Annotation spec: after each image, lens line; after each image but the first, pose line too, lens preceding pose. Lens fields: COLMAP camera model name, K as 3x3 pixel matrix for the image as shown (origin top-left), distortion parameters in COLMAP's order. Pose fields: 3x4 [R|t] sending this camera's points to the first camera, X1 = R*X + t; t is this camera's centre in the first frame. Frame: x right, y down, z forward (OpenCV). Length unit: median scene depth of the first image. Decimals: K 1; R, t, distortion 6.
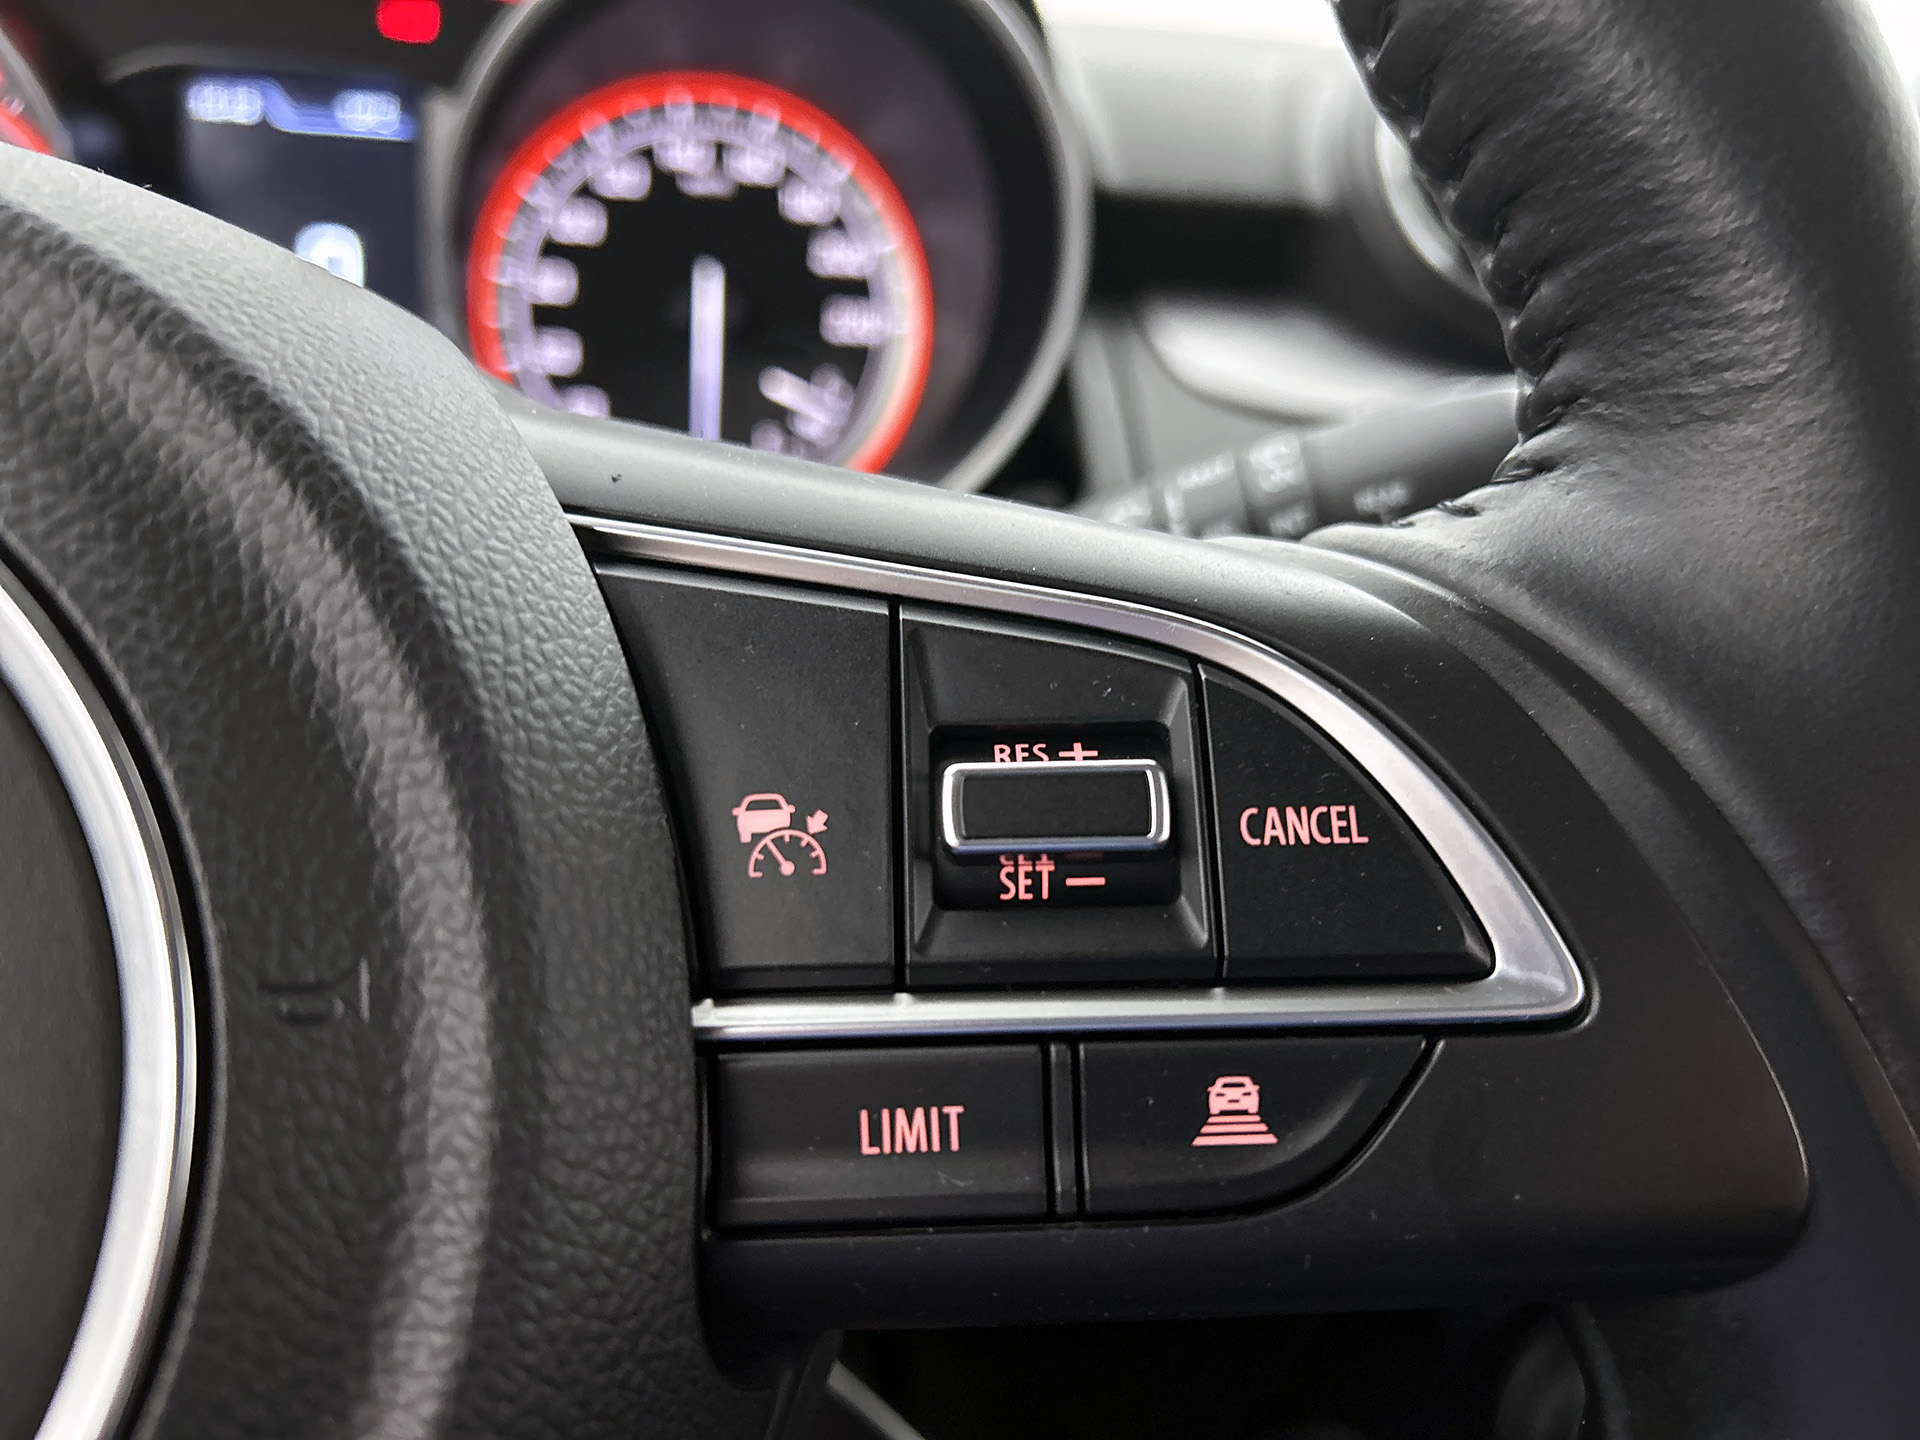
lens RADIAL K [[1580.2, 0, 960.0], [0, 1580.2, 720.0], [0, 0, 1]] dist [-0.008026, -0.008863]
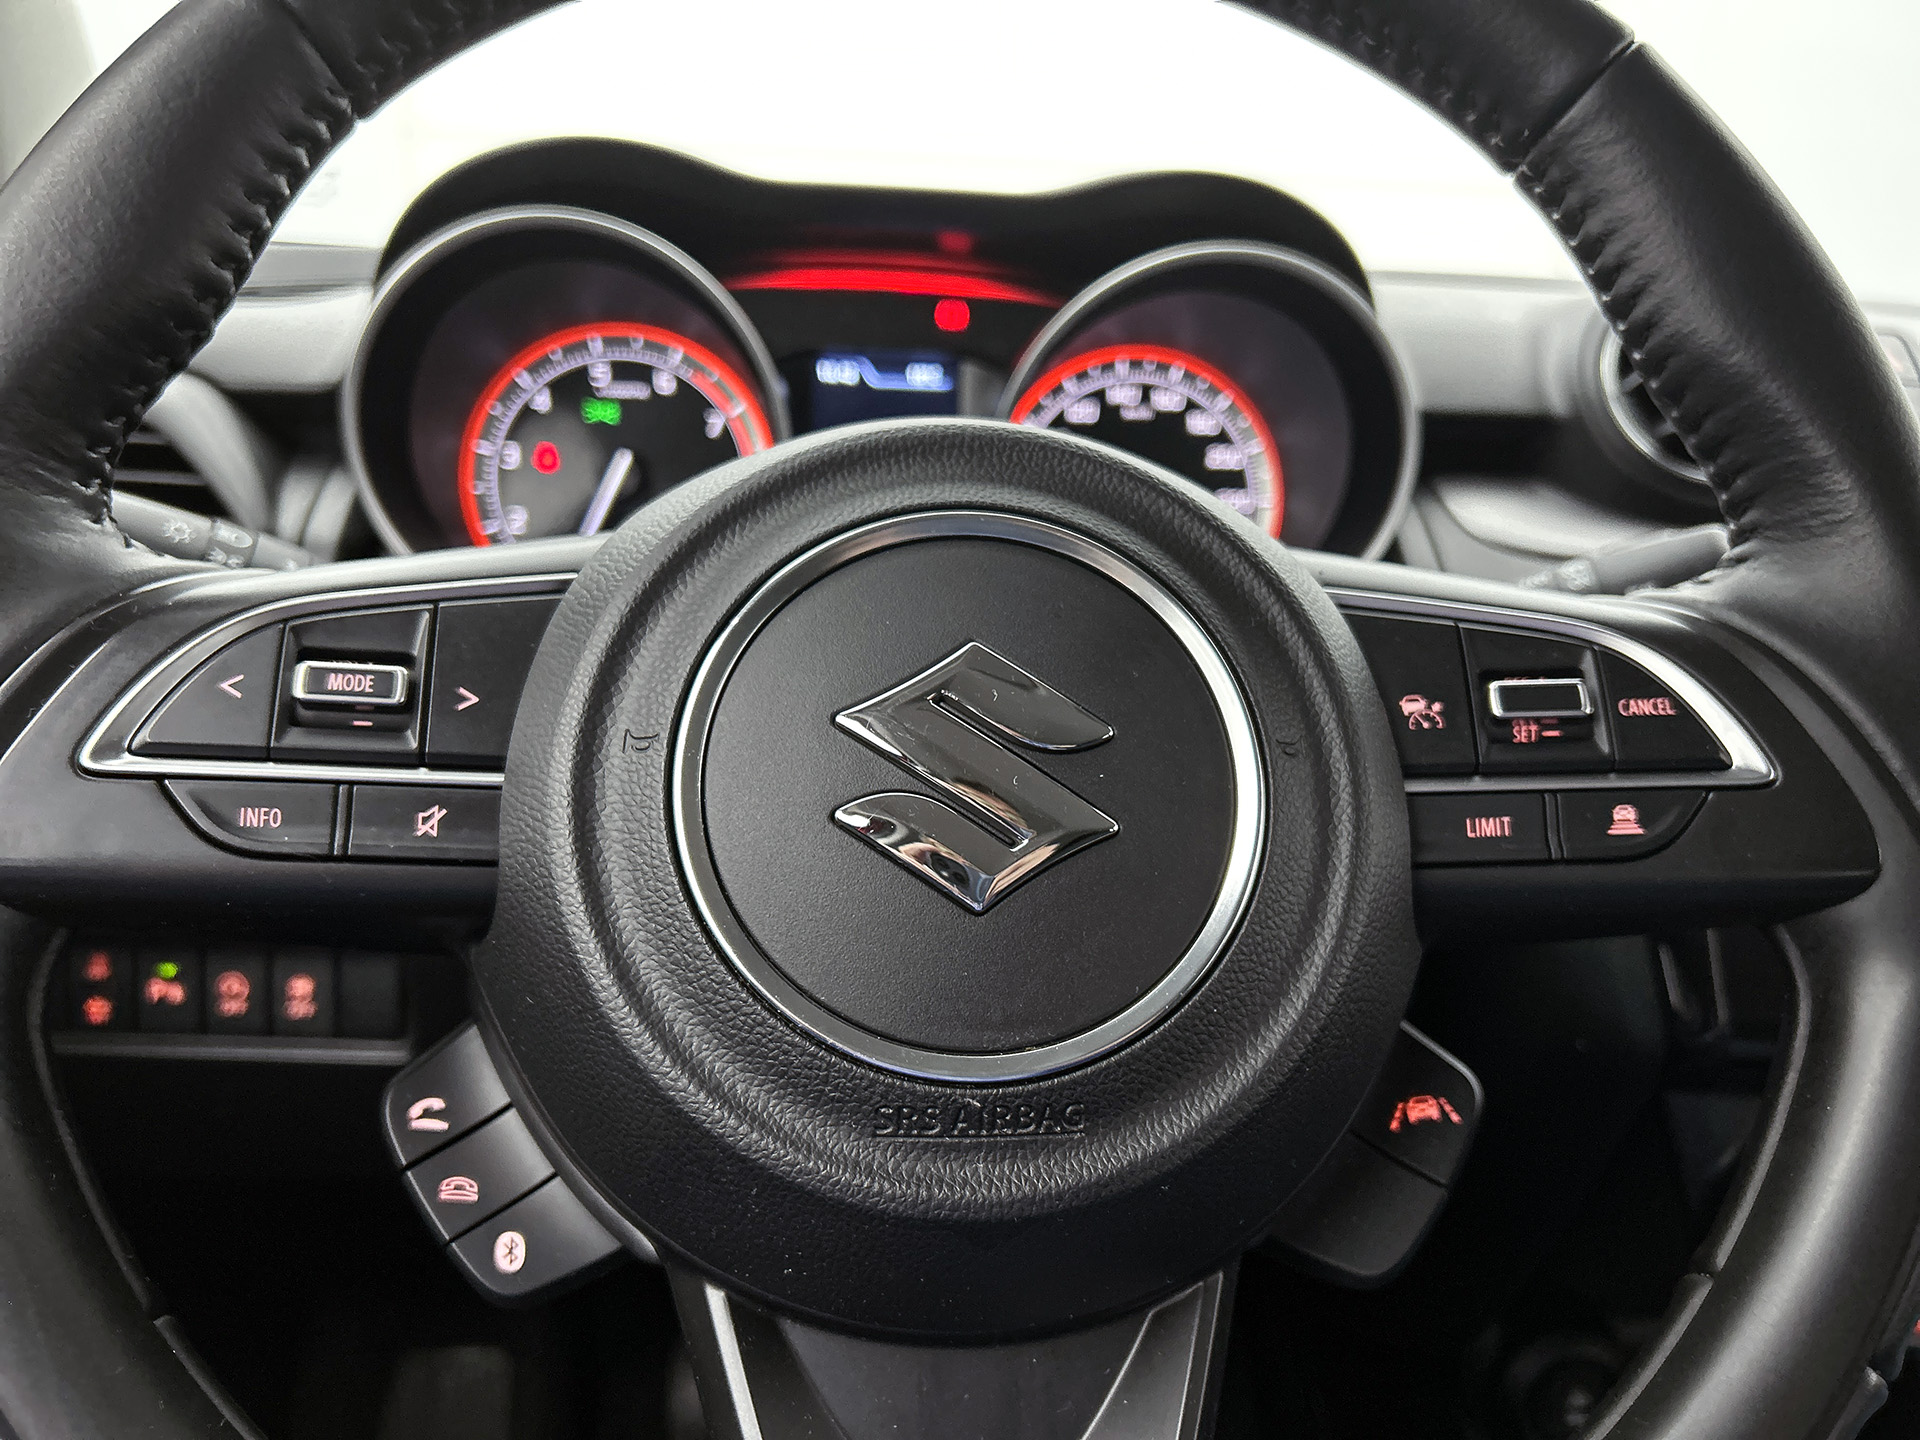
lens RADIAL K [[1509.4, 0, 960.0], [0, 1509.4, 720.0], [0, 0, 1]] dist [0.010351, 0.000195]
pose [[0.994567, -0.008654, -0.103742, -0.551987], [-0.001600, 0.995150, -0.098360, 0.300076], [0.104090, 0.097992, 0.989729, -1.308635]]
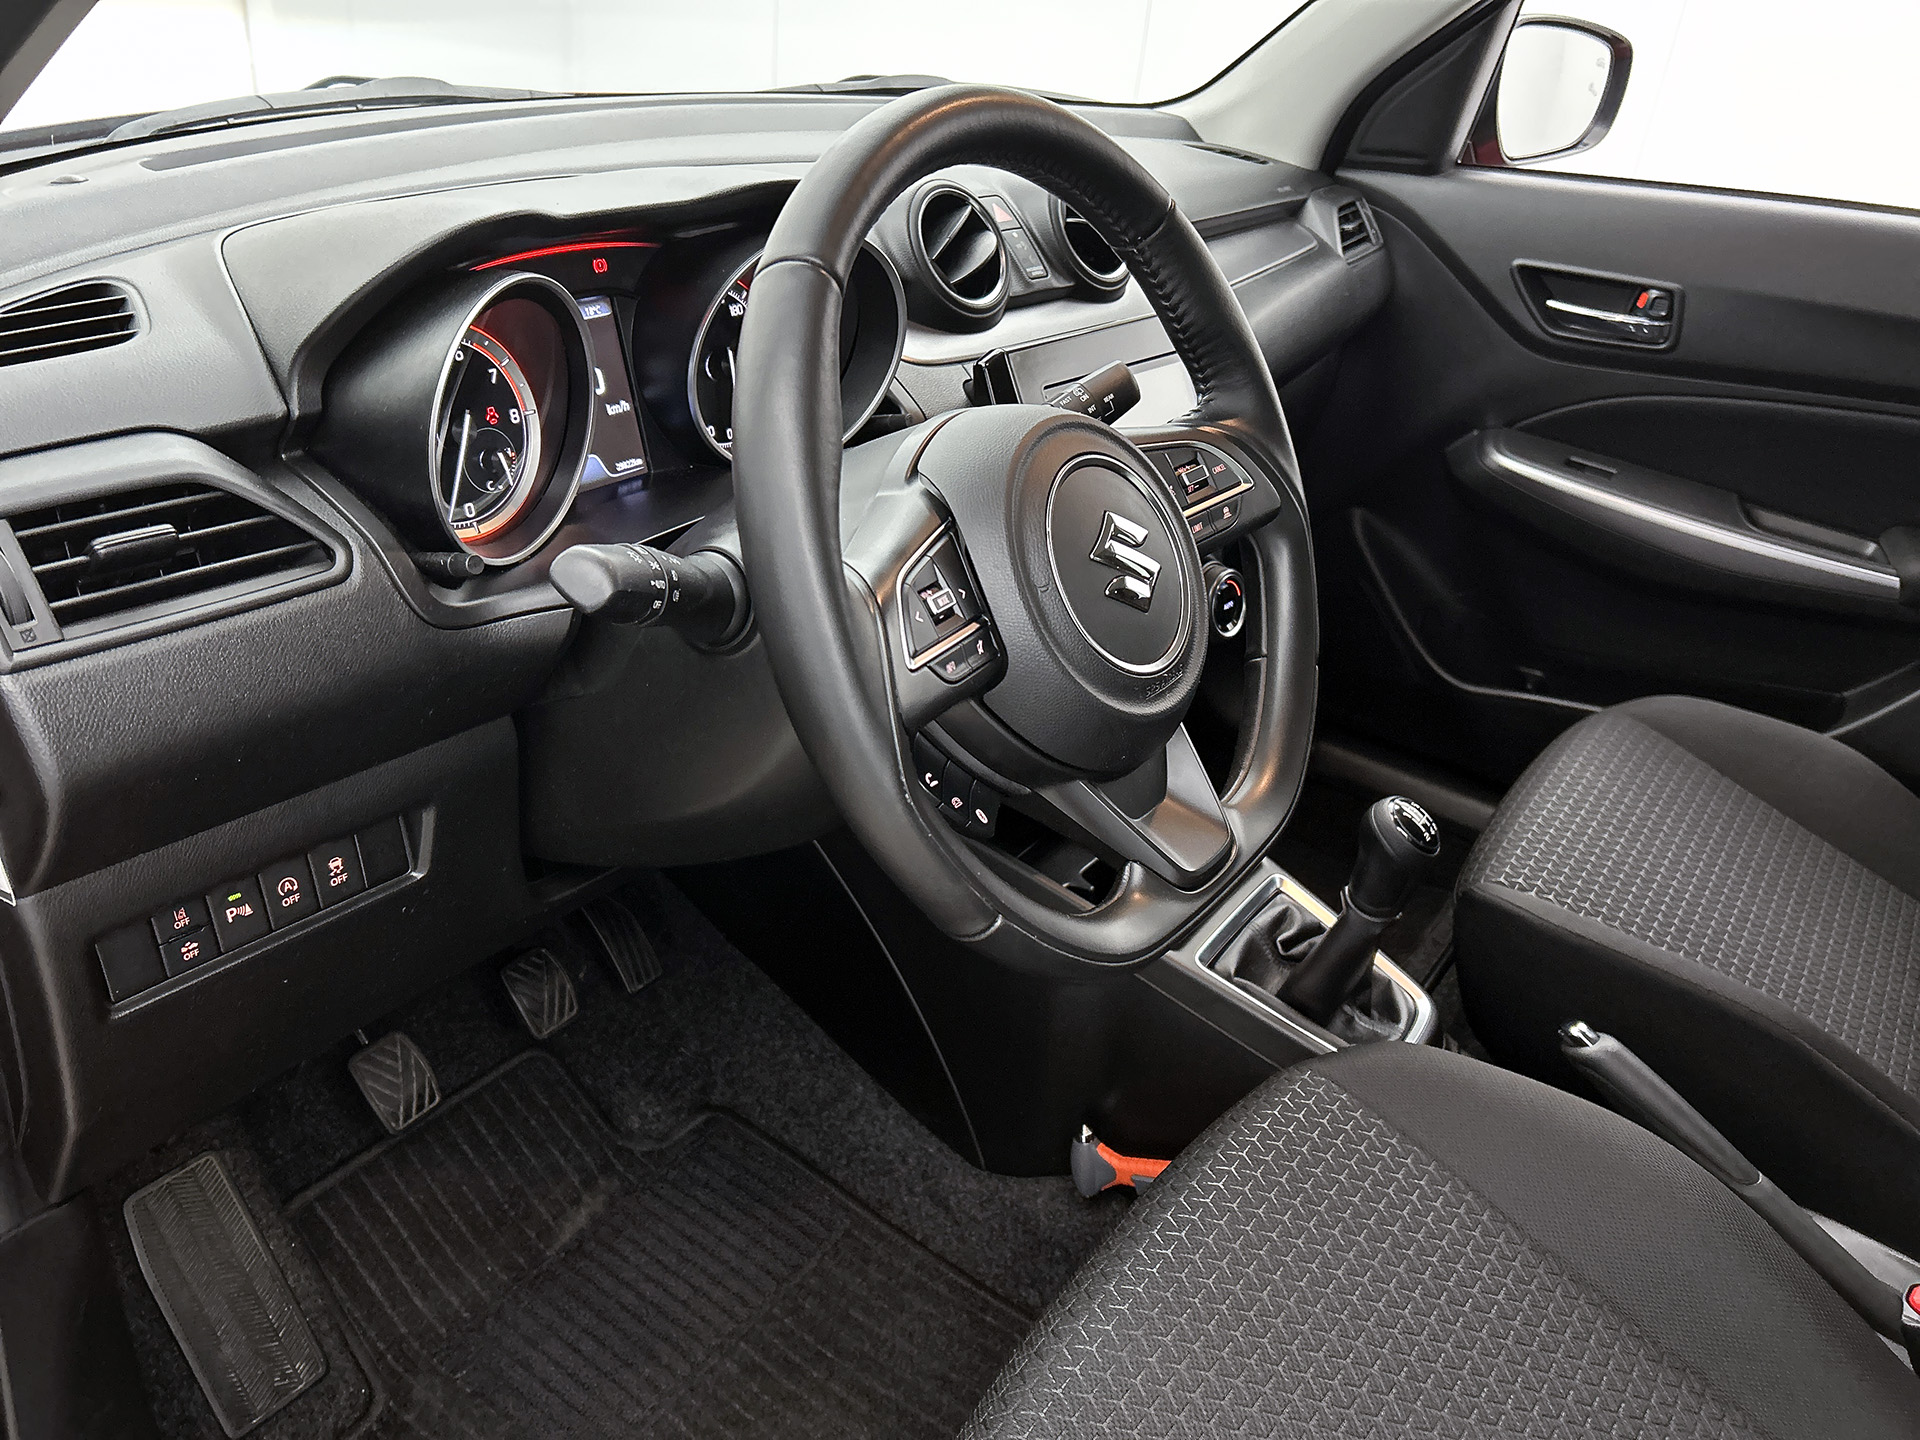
lens RADIAL K [[1444.7, 0, 960.0], [0, 1444.7, 720.0], [0, 0, 1]] dist [0.030214, -0.008149]
pose [[0.725241, -0.353205, 0.590992, -4.218372], [0.235518, 0.933870, 0.269107, -0.797727], [-0.646960, -0.055978, 0.760467, -2.832263]]
